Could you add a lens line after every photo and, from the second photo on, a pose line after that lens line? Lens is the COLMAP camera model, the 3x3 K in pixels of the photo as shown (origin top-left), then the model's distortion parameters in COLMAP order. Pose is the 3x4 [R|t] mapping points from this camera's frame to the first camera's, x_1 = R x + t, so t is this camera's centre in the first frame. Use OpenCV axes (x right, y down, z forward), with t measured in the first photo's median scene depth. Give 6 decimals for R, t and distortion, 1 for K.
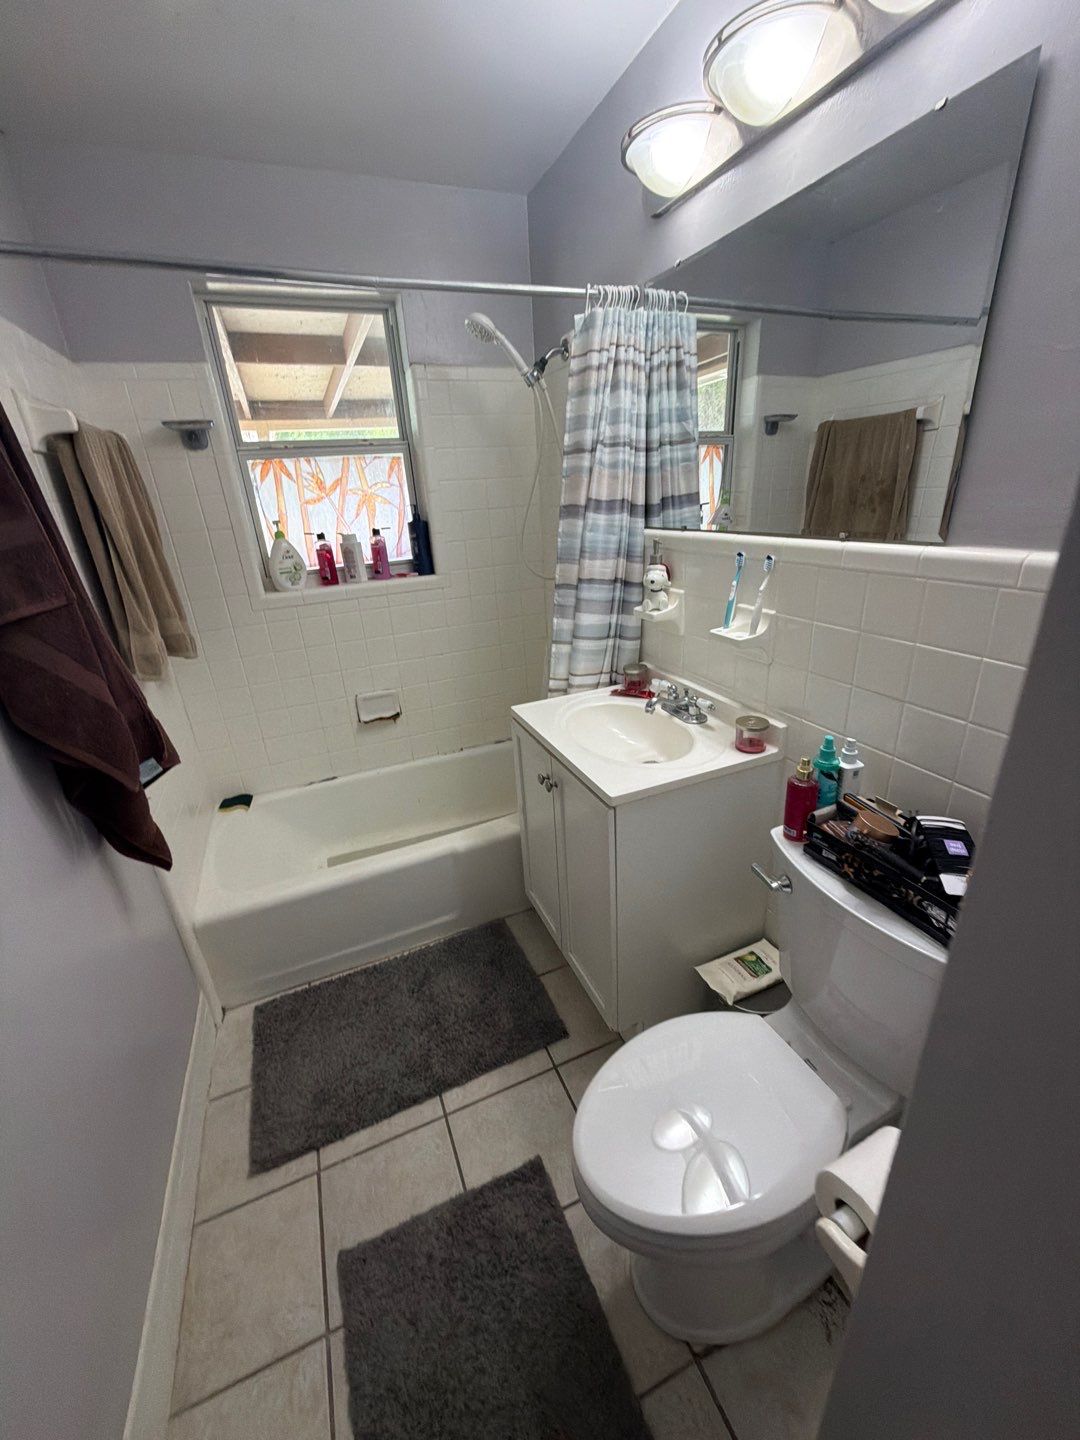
lens RADIAL K [[572.7, 0, 540.6], [0, 572.7, 720.6], [0, 0, 1]] dist [0.000418, -0.000461]
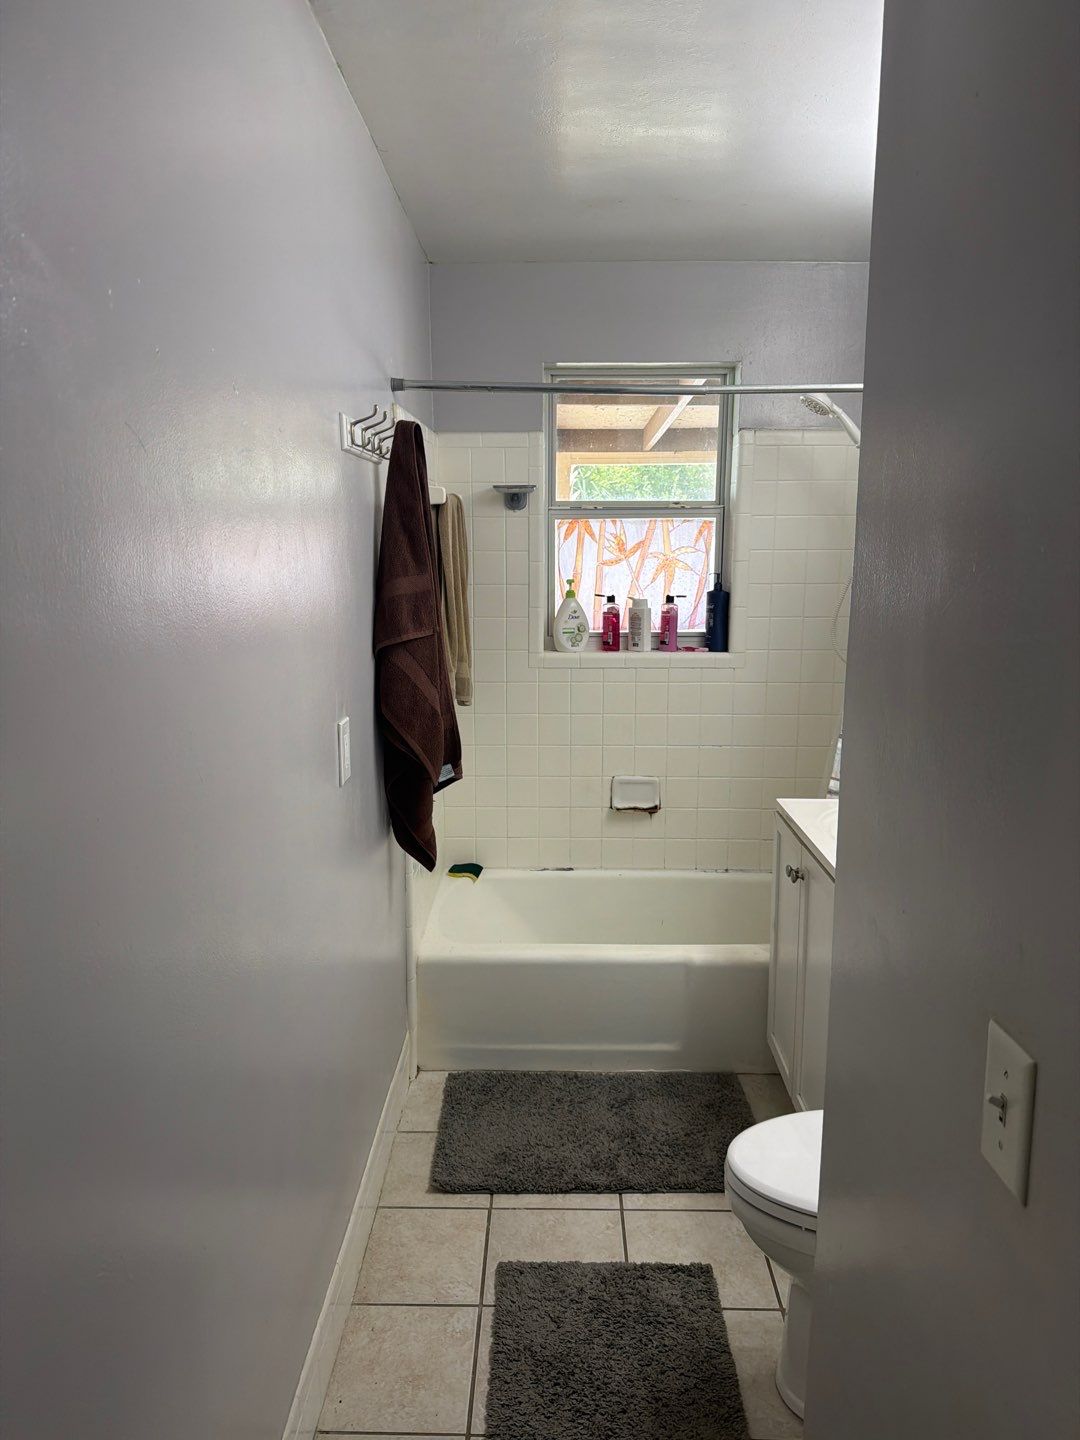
lens RADIAL K [[1009.6, 0, 535.7], [0, 1009.6, 719.9], [0, 0, 1]] dist [0.140522, -0.242266]
pose [[0.911880, 0.130288, -0.389230, 0.171456], [-0.204171, 0.966624, -0.154768, 0.148481], [0.356075, 0.220599, 0.908046, -0.497781]]
